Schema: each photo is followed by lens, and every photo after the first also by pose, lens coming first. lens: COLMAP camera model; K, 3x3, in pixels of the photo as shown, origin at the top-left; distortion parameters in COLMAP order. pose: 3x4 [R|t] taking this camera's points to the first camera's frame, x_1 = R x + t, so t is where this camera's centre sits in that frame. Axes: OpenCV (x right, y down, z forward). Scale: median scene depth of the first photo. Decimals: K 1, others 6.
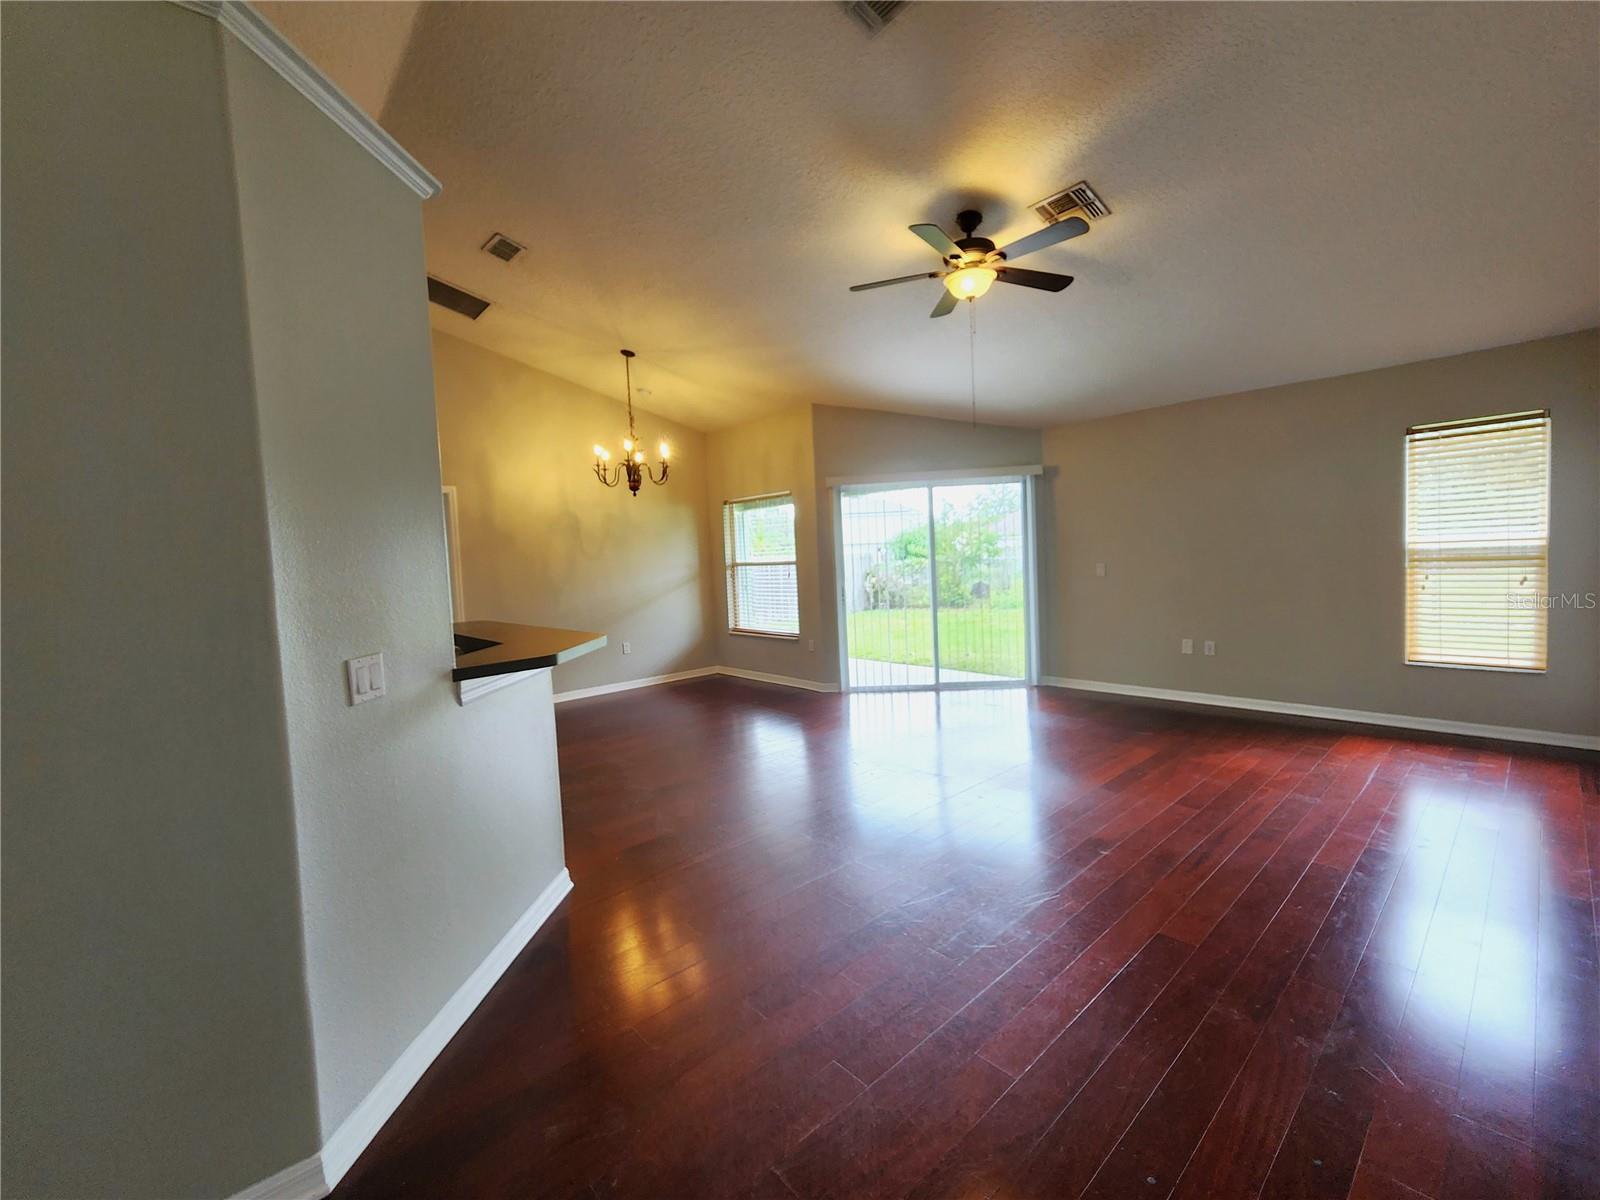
lens RADIAL K [[651.9, 0, 800.0], [0, 651.9, 600.0], [0, 0, 1]] dist [-0.019159, -0.000275]
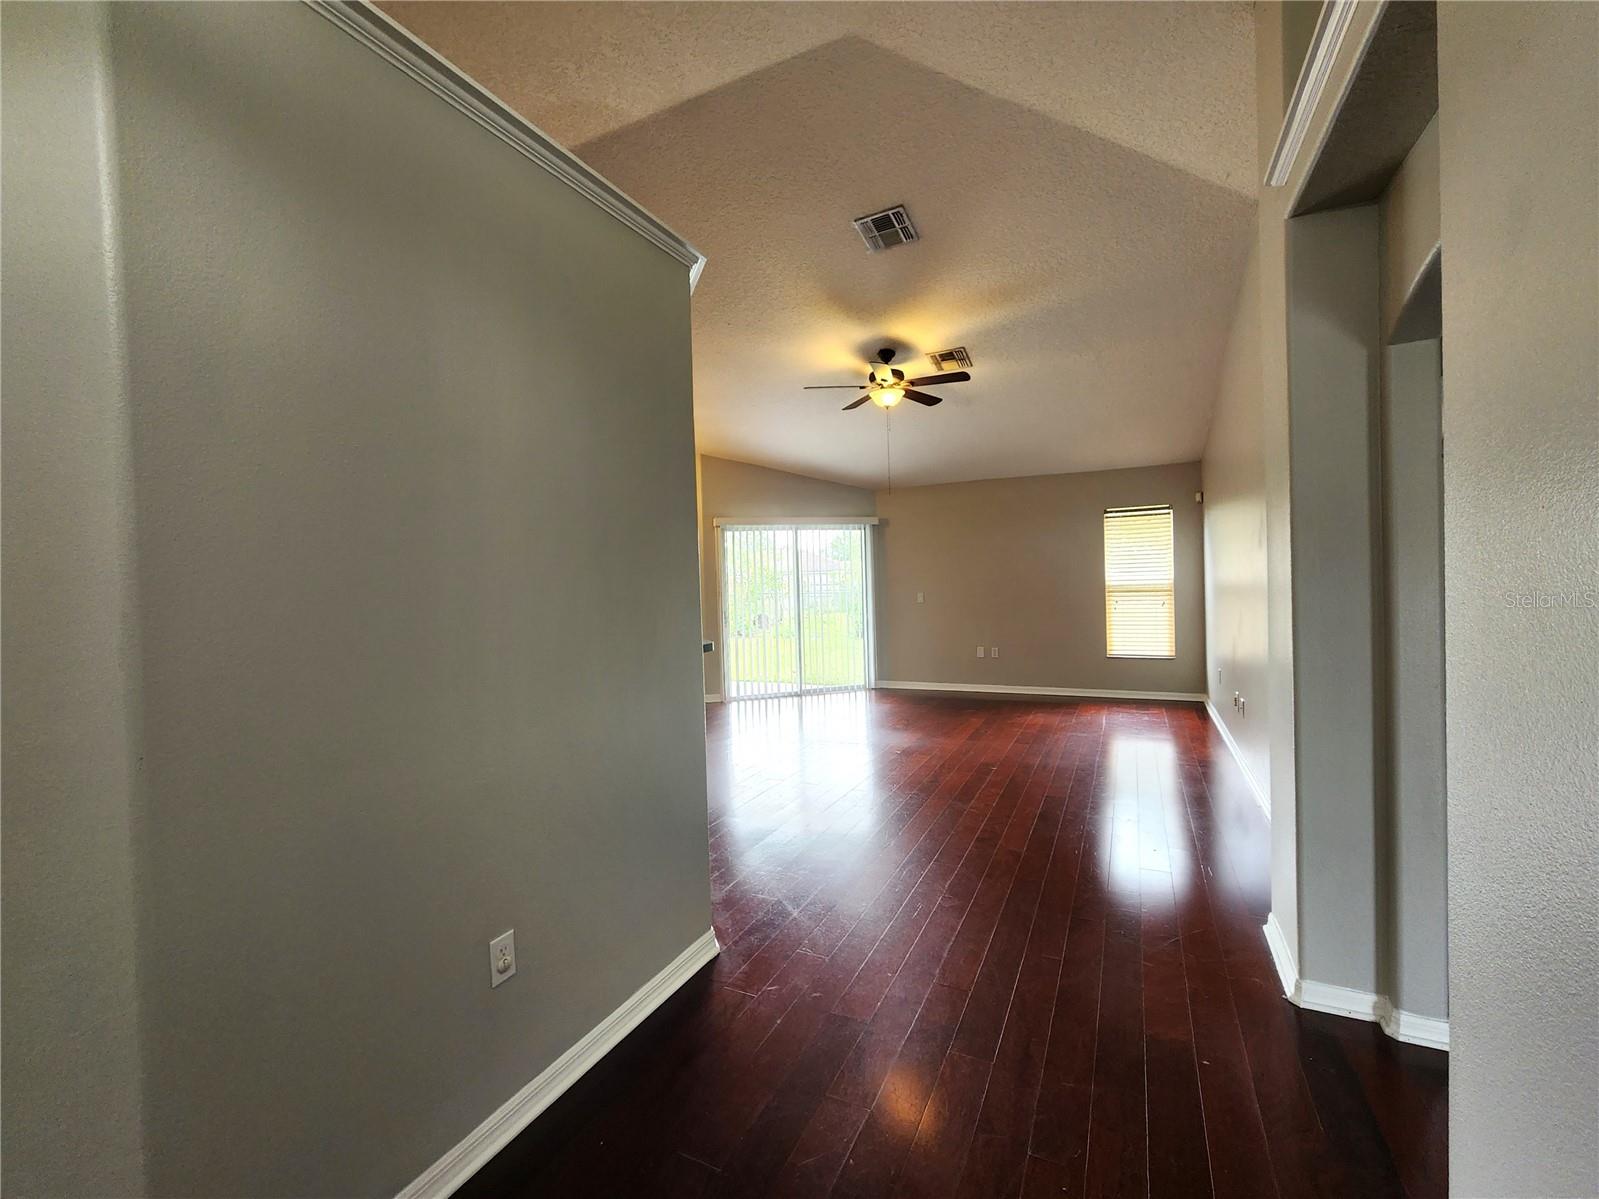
lens RADIAL K [[683.2, 0, 799.5], [0, 683.2, 599.5], [0, 0, 1]] dist [-0.000009, 0.000025]
pose [[0.914715, 0.008938, 0.404002, -0.369459], [0.013396, 0.998535, -0.052423, 0.030956], [-0.403878, 0.053365, 0.913255, -0.207461]]
